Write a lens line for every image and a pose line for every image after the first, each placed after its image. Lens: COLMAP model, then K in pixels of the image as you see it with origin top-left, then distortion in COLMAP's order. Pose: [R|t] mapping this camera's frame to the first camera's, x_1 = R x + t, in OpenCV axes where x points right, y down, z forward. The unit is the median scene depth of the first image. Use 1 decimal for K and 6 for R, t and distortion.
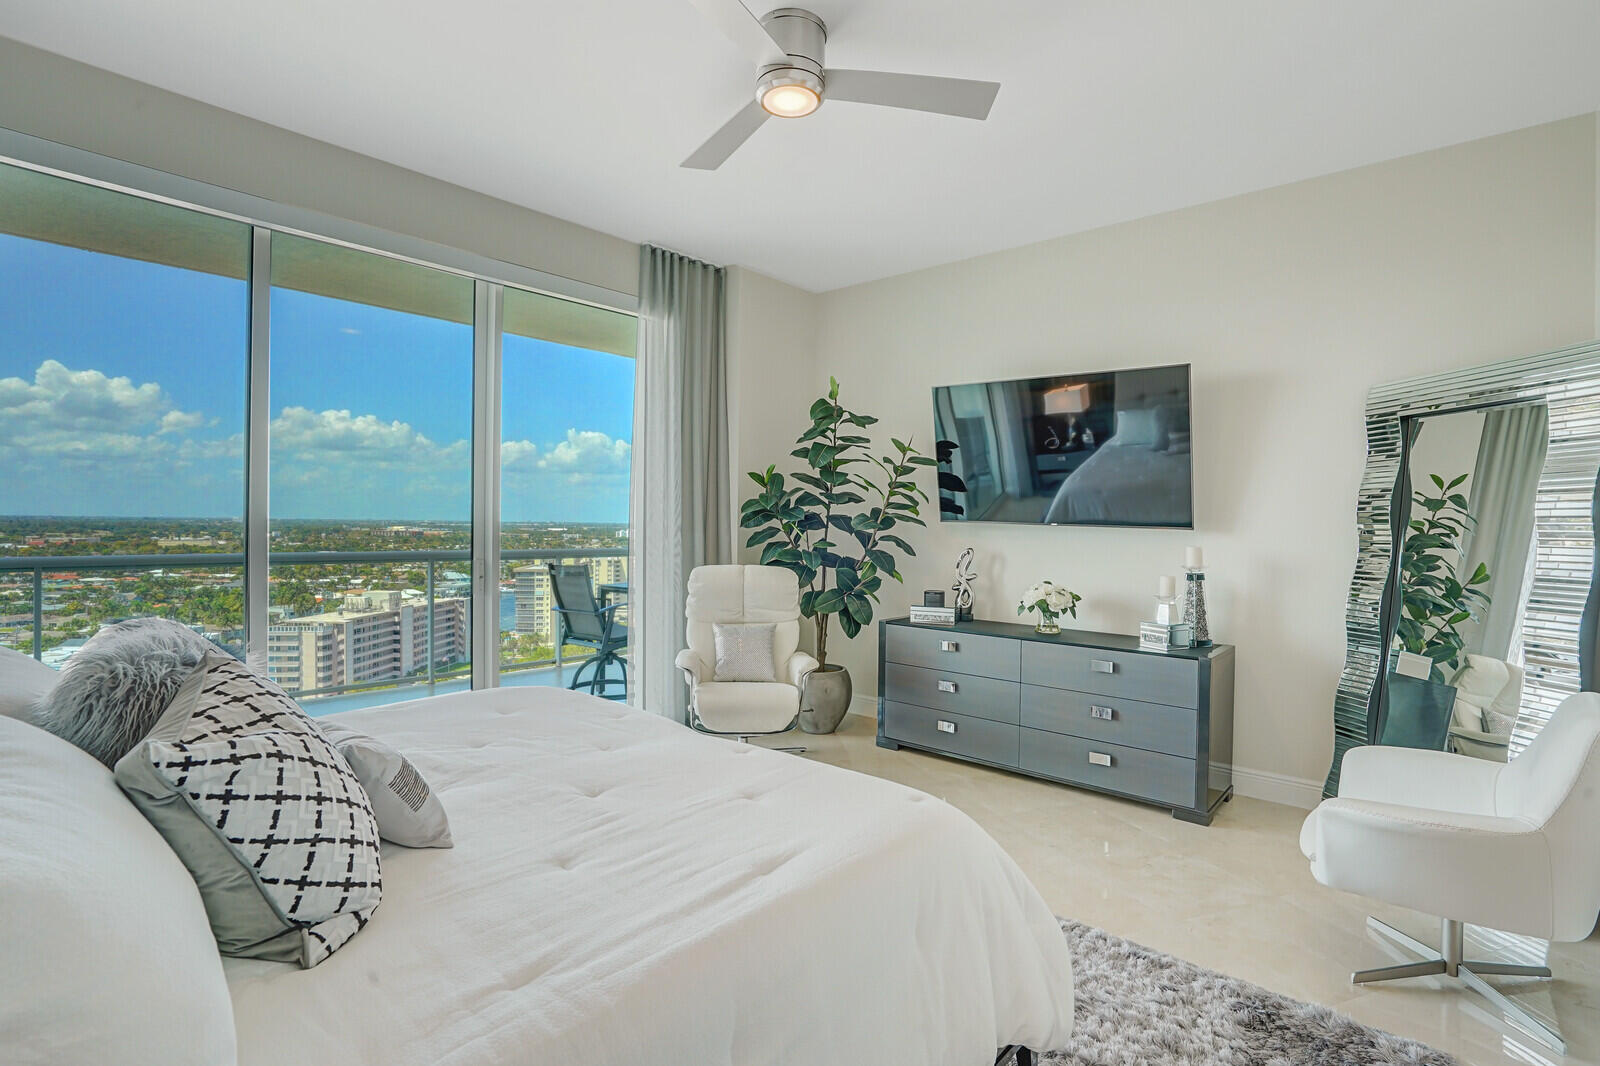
lens RADIAL K [[753.7, 0, 790.2], [0, 753.7, 545.9], [0, 0, 1]] dist [-0.035574, 0.014656]
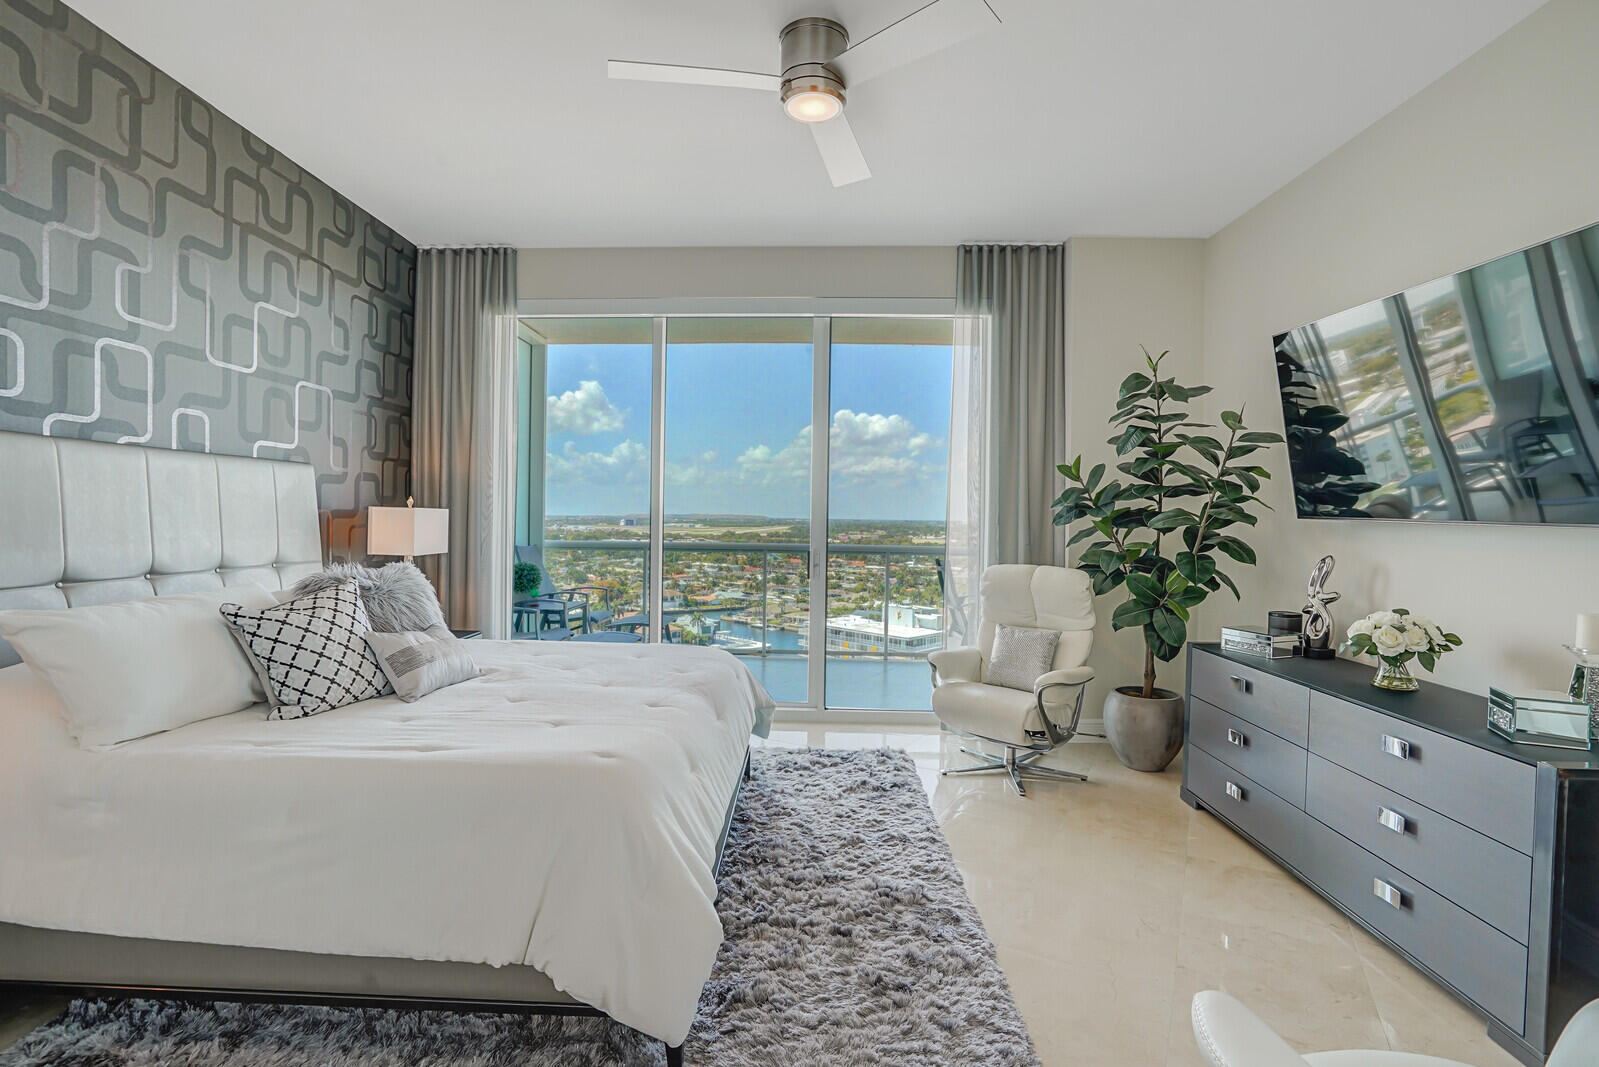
lens RADIAL K [[753.2, 0, 810.5], [0, 753.2, 560.5], [0, 0, 1]] dist [-0.035574, 0.014656]
pose [[0.654915, 0.038812, -0.754705, 0.440067], [-0.027617, 0.999242, 0.027422, 0.001695], [0.755198, 0.002884, 0.655491, 0.174961]]
